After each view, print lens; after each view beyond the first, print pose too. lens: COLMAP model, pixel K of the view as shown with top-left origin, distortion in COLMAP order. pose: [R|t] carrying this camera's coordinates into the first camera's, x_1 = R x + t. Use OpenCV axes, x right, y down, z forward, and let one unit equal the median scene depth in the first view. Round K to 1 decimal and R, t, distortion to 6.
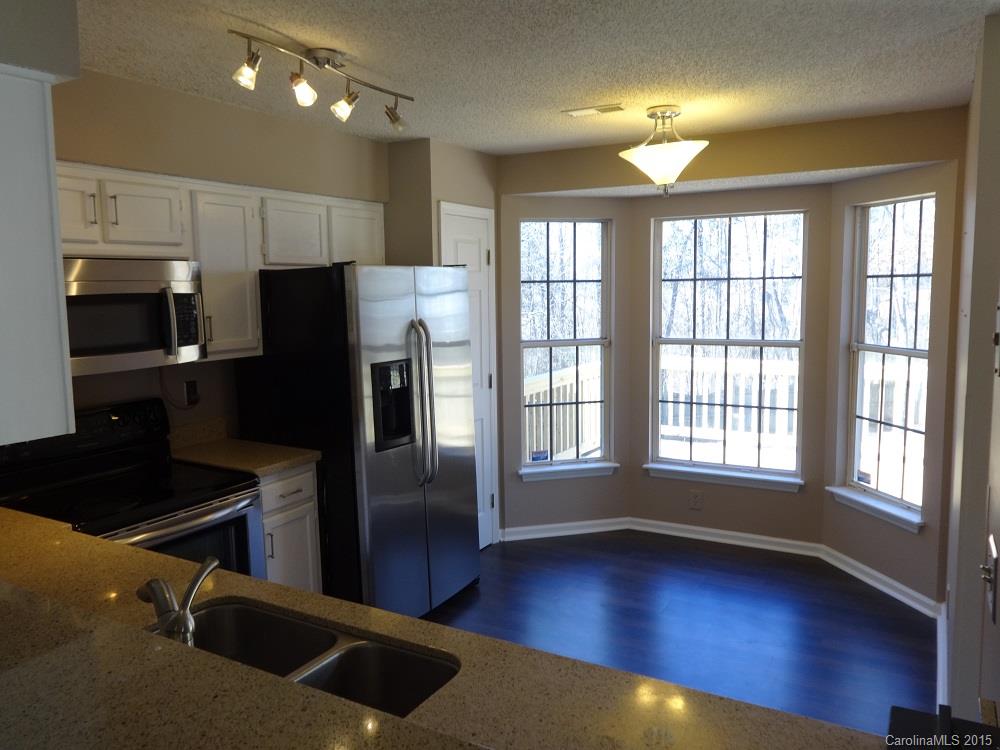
lens RADIAL K [[746.6, 0, 500.0], [0, 746.6, 375.0], [0, 0, 1]] dist [-0.006519, -0.003678]
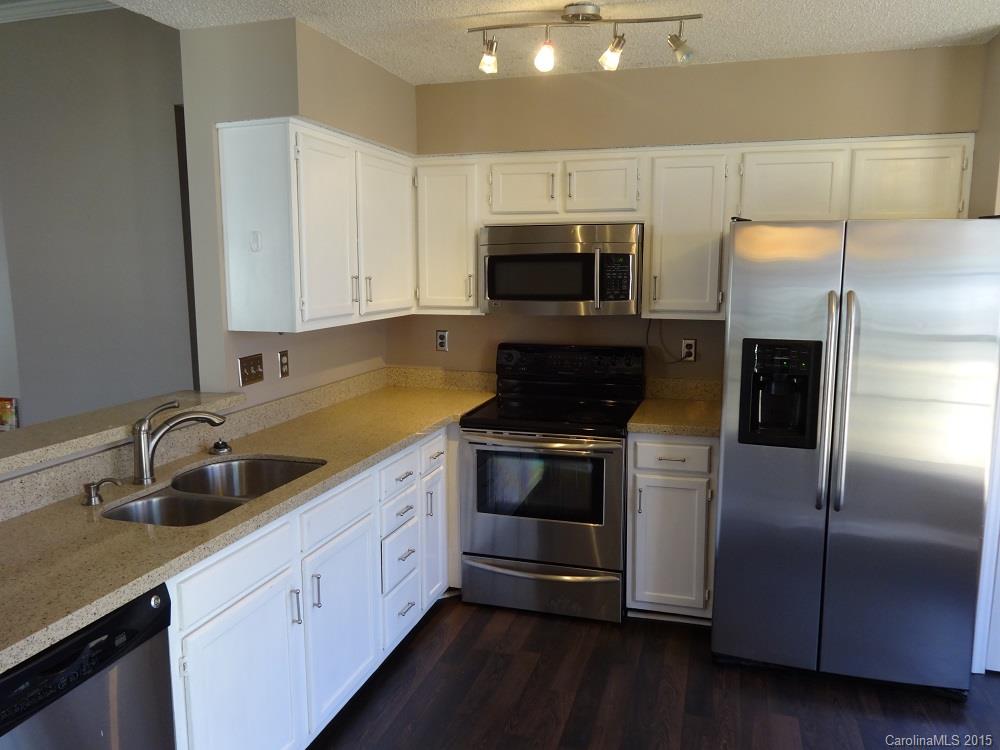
lens RADIAL K [[746.6, 0, 500.0], [0, 746.6, 375.0], [0, 0, 1]] dist [-0.006519, -0.003678]
pose [[0.223074, 0.151000, -0.963035, 0.614159], [-0.122088, 0.984479, 0.126082, -0.048072], [0.967126, 0.089449, 0.238047, 0.553679]]
